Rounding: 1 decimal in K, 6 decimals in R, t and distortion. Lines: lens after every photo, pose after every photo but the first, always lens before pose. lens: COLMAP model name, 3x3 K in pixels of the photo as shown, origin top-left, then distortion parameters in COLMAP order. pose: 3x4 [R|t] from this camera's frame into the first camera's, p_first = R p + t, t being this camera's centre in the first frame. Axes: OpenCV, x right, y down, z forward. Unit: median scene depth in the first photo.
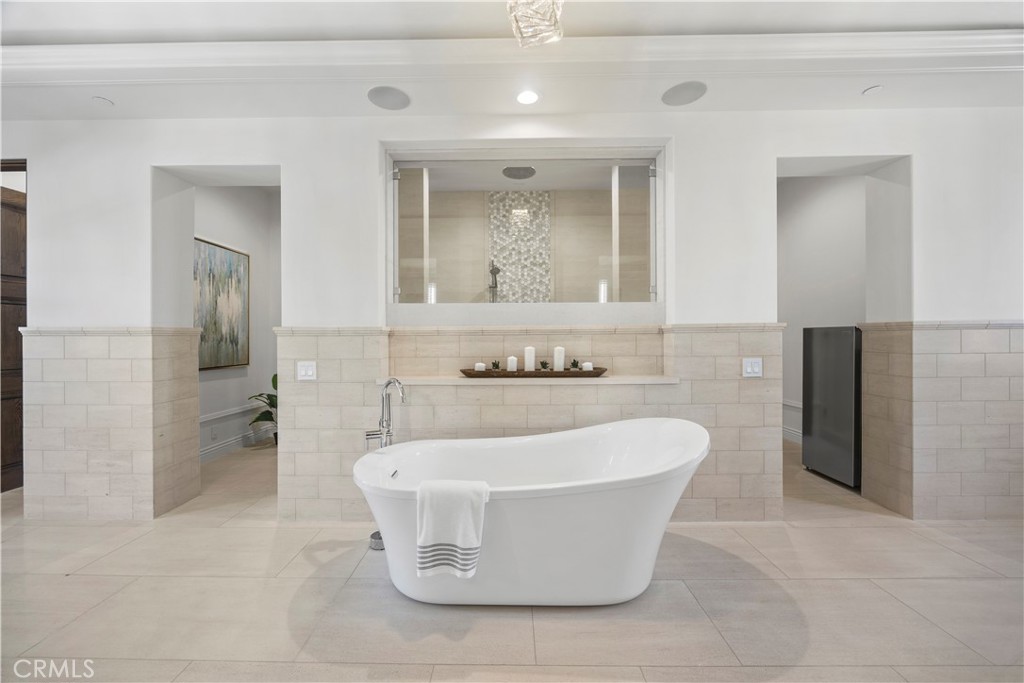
lens RADIAL K [[388.4, 0, 507.1], [0, 388.4, 336.7], [0, 0, 1]] dist [-0.004886, -0.000092]
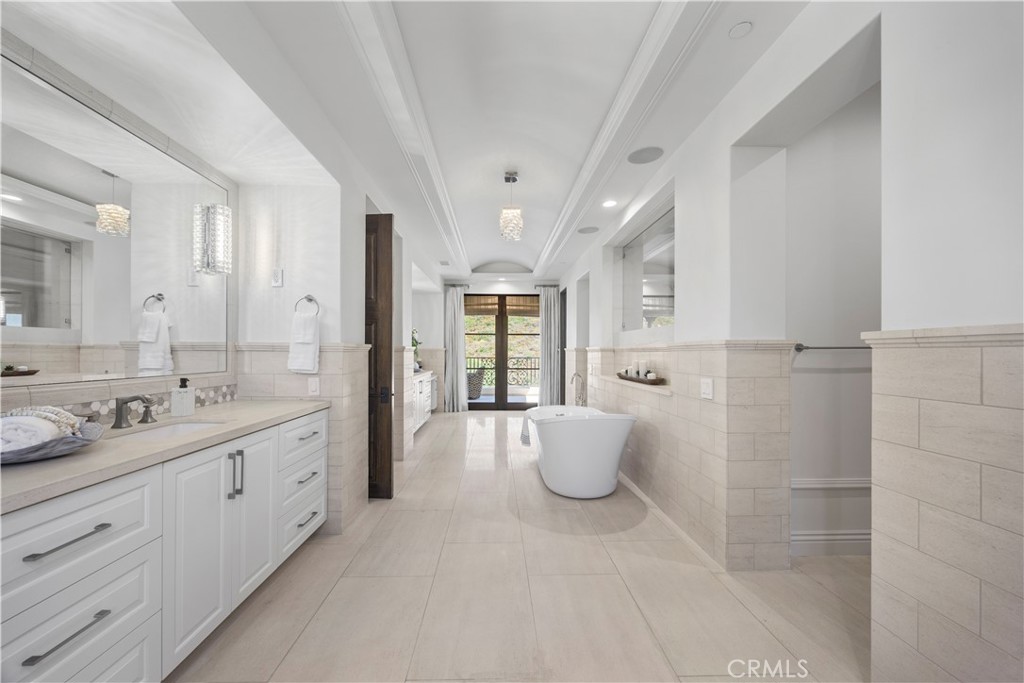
lens RADIAL K [[388.4, 0, 506.5], [0, 388.4, 347.0], [0, 0, 1]] dist [-0.004886, -0.000092]
pose [[0.050200, -0.005127, -0.998726, 1.699803], [-0.002685, 0.999983, -0.005269, -0.016346], [0.998736, 0.002947, 0.050186, 0.515655]]
